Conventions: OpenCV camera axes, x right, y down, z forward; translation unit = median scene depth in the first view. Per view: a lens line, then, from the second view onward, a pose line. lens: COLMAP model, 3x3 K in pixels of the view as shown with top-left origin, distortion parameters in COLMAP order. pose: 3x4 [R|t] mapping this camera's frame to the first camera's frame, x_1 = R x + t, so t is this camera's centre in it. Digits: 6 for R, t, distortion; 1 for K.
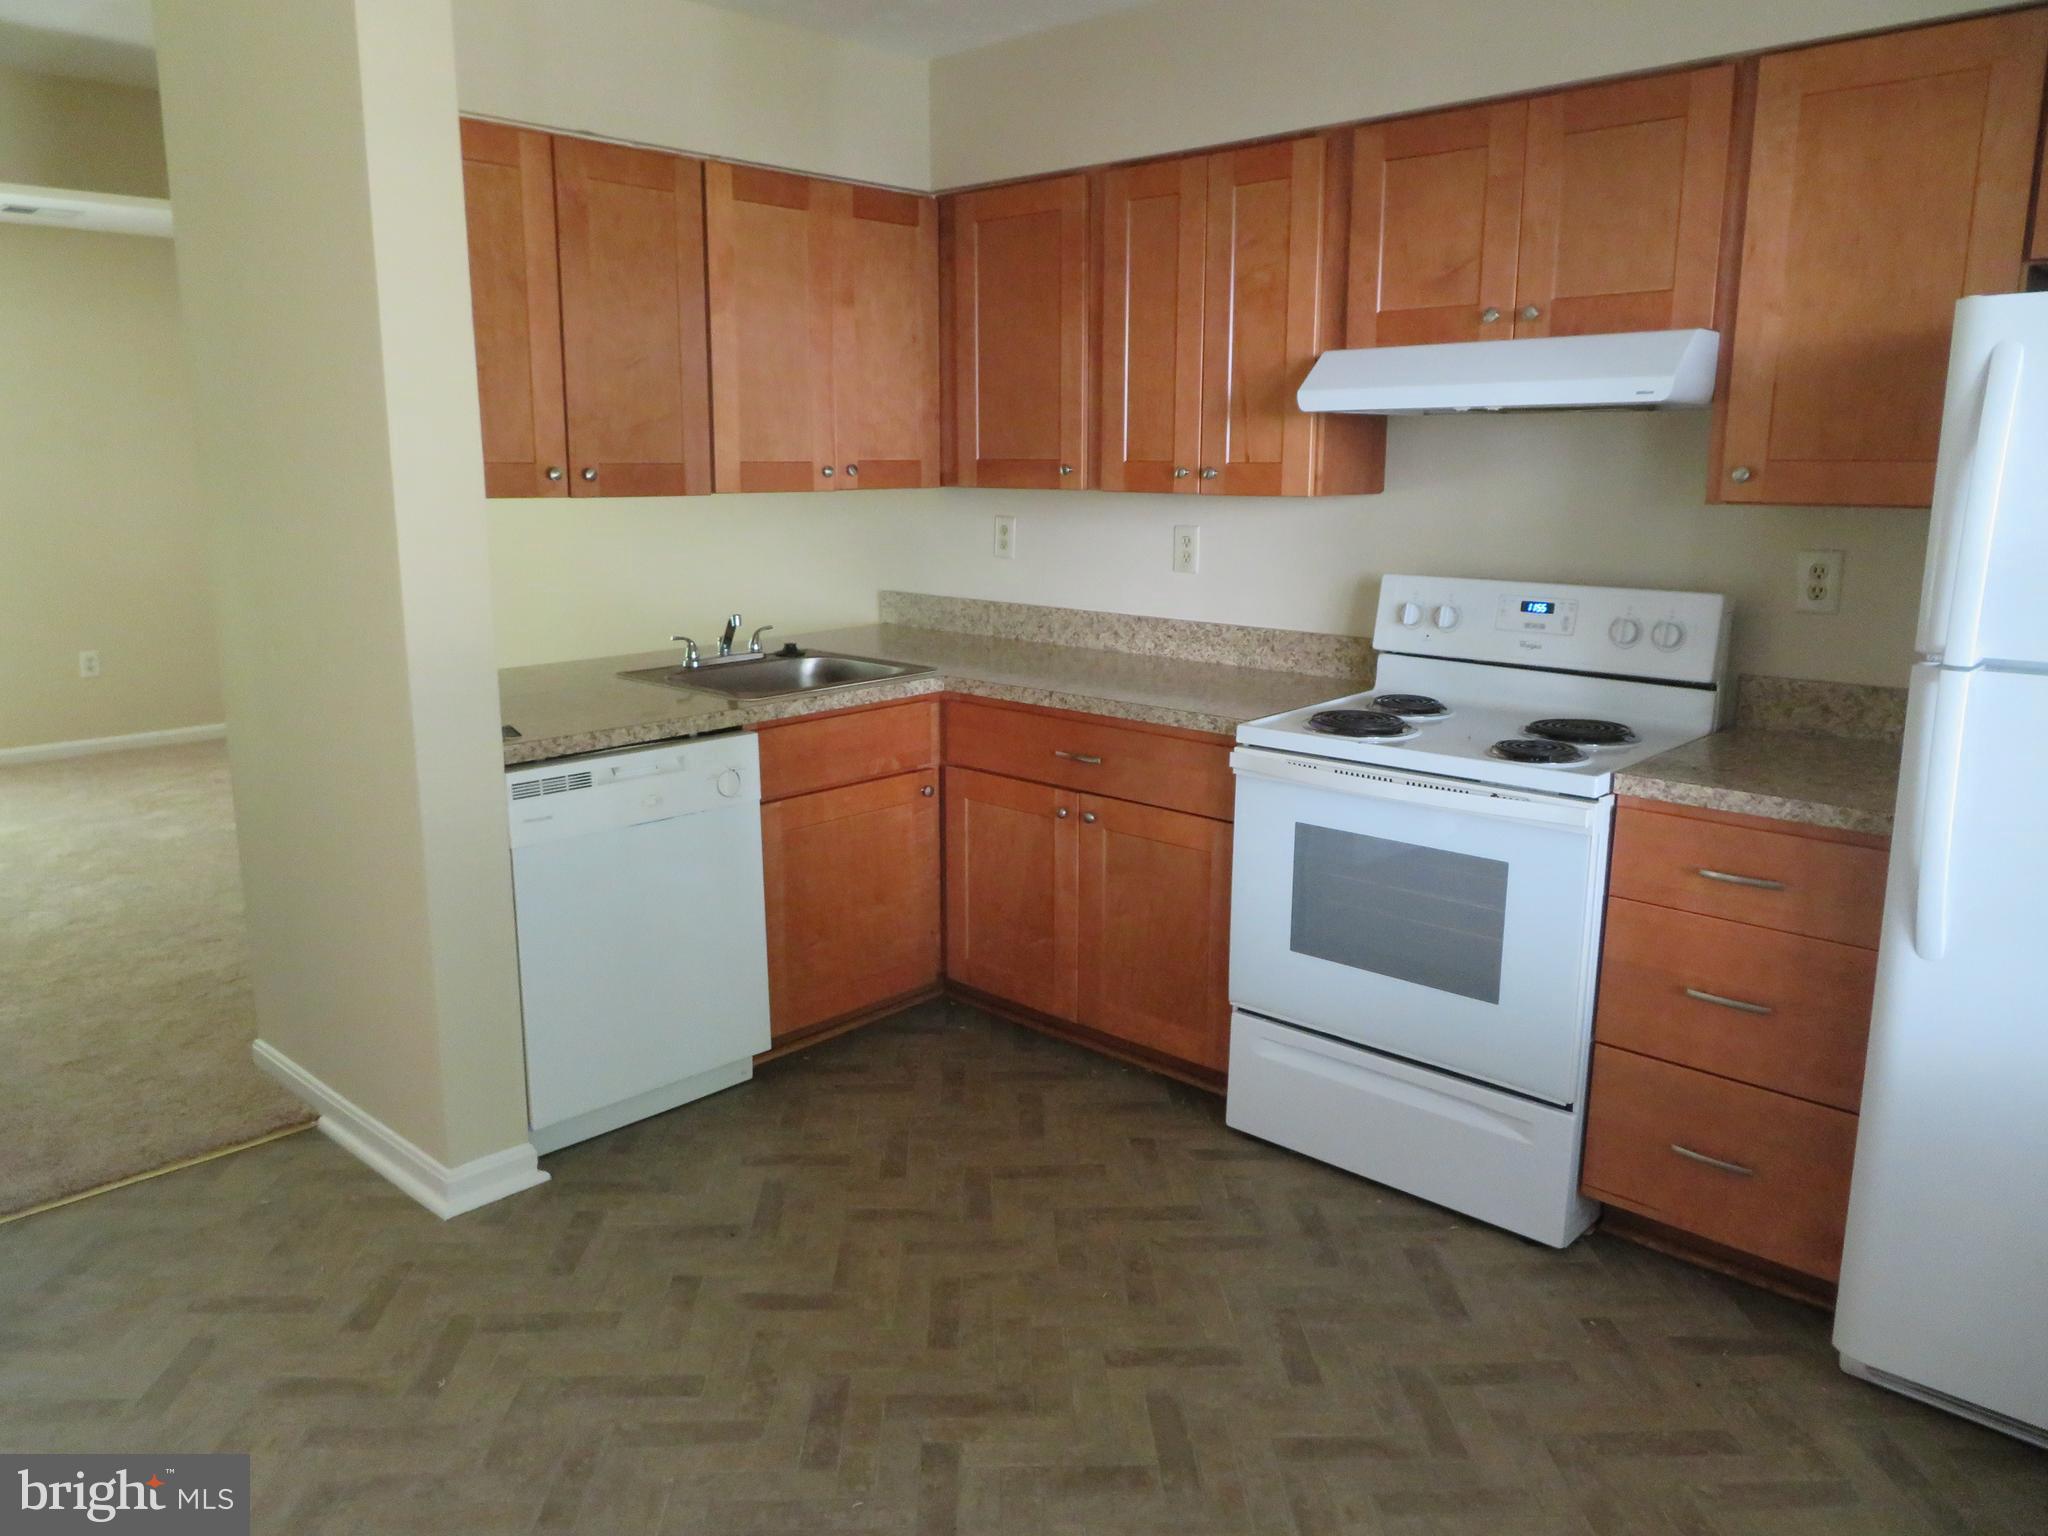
lens RADIAL K [[1465.2, 0, 1013.0], [0, 1465.2, 768.6], [0, 0, 1]] dist [-0.011090, -0.000828]
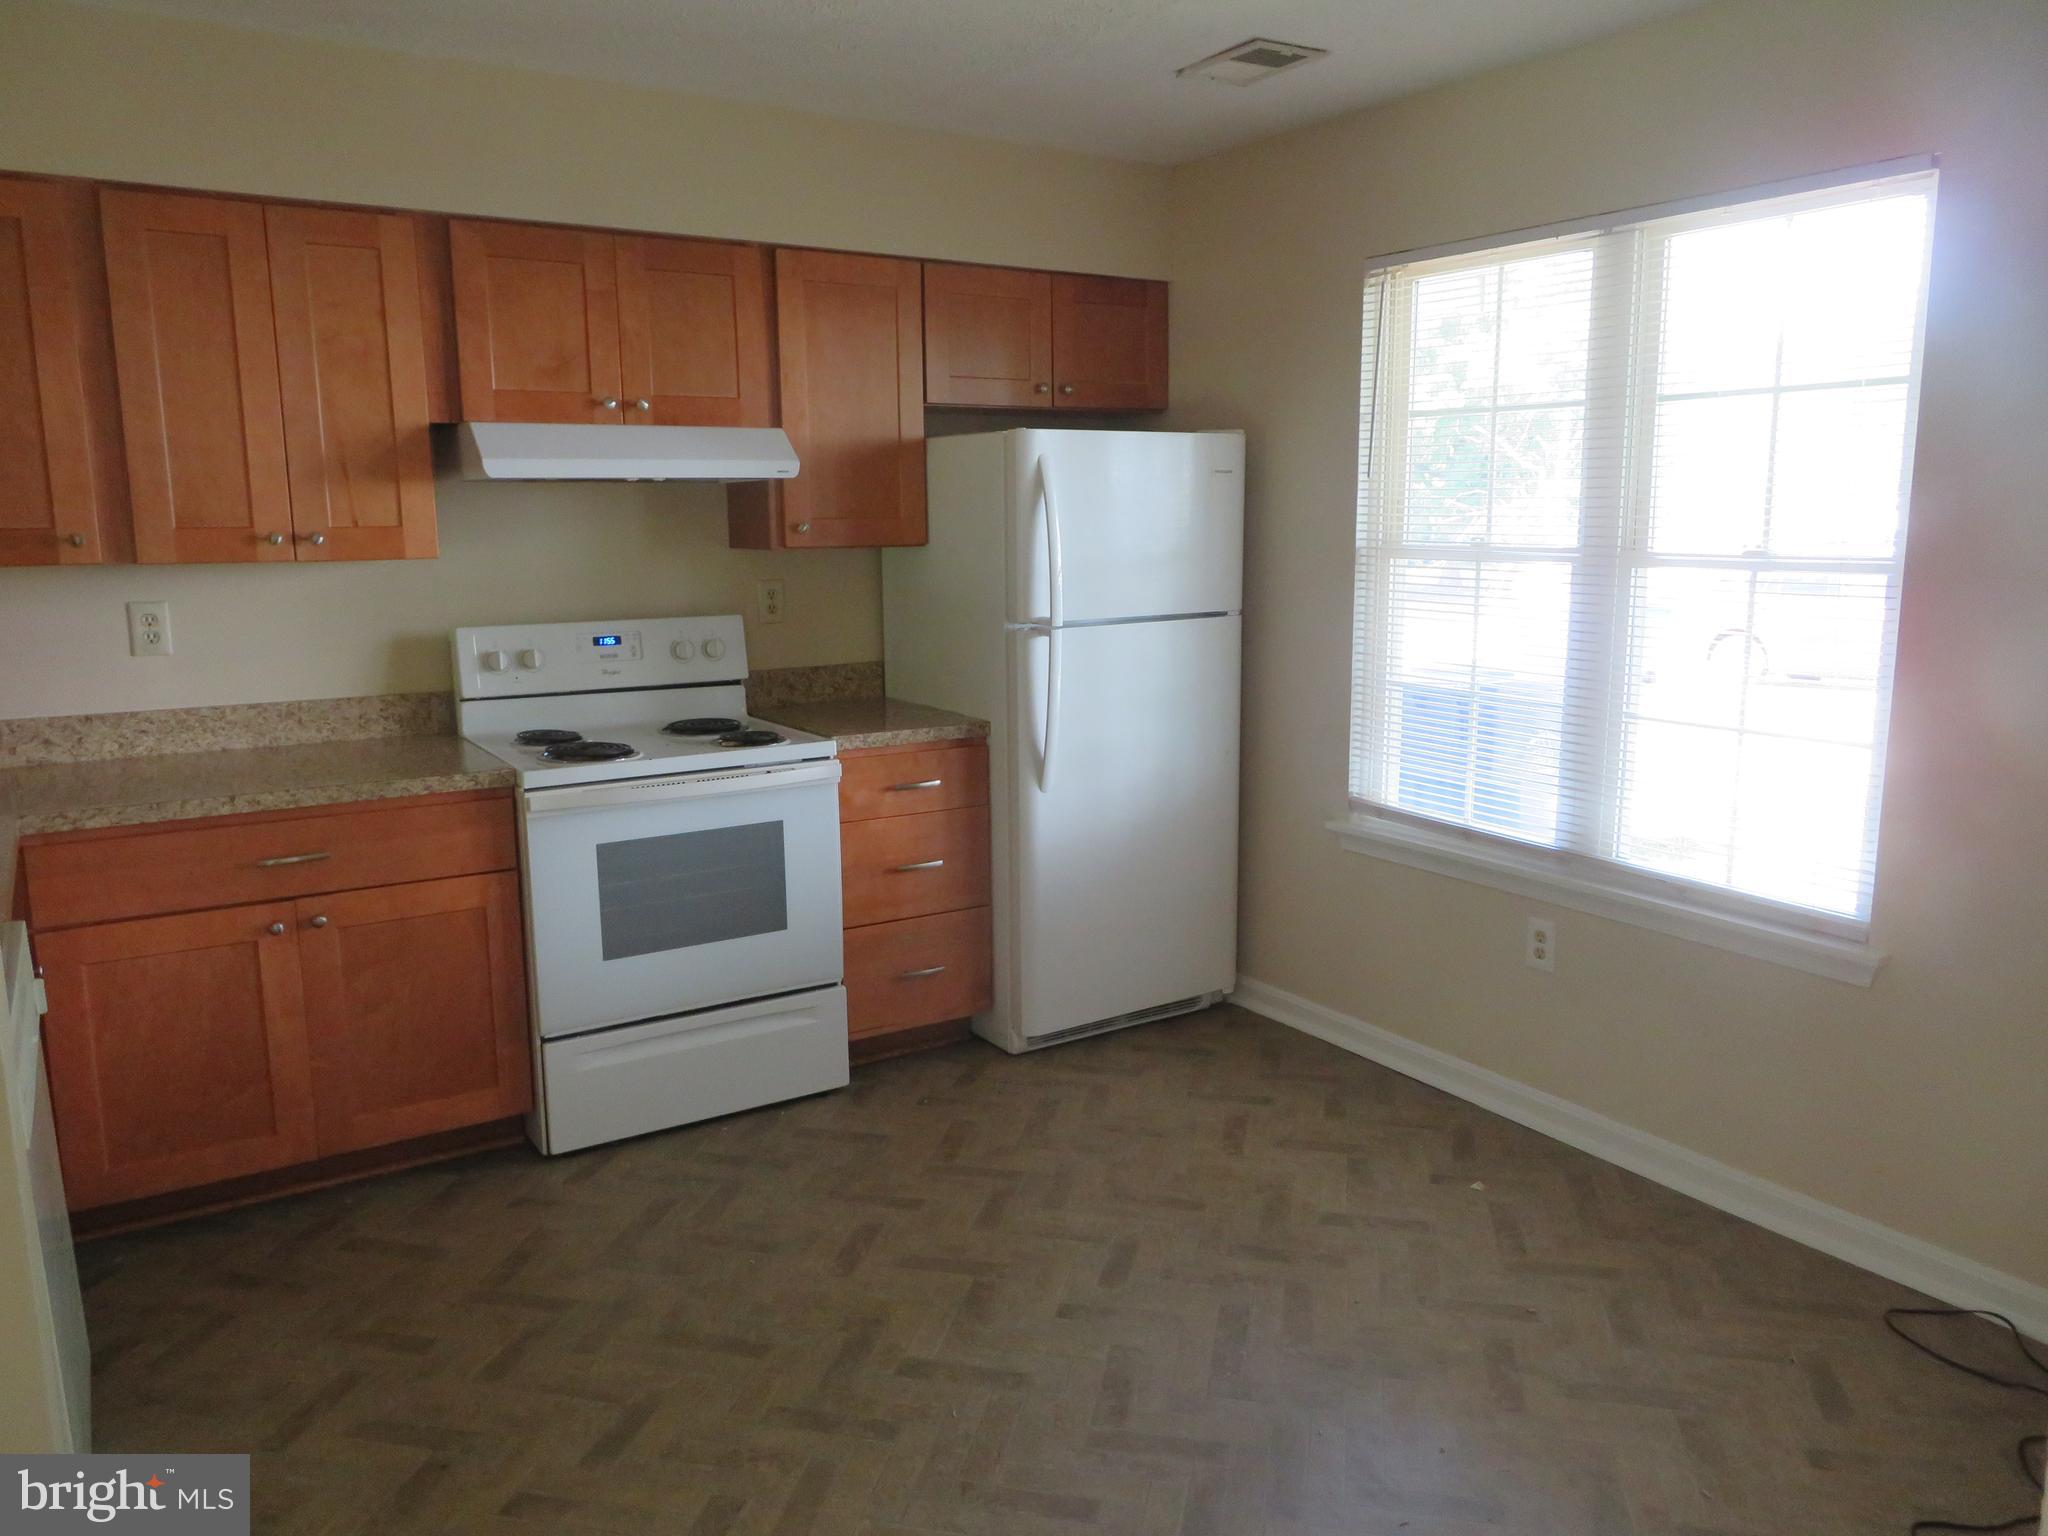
lens RADIAL K [[1465.2, 0, 1013.0], [0, 1465.2, 768.6], [0, 0, 1]] dist [-0.011090, -0.000828]
pose [[0.238637, -0.168528, 0.956374, -0.758083], [0.208994, 0.970662, 0.118897, -0.082647], [-0.948353, 0.171504, 0.266858, 0.378384]]
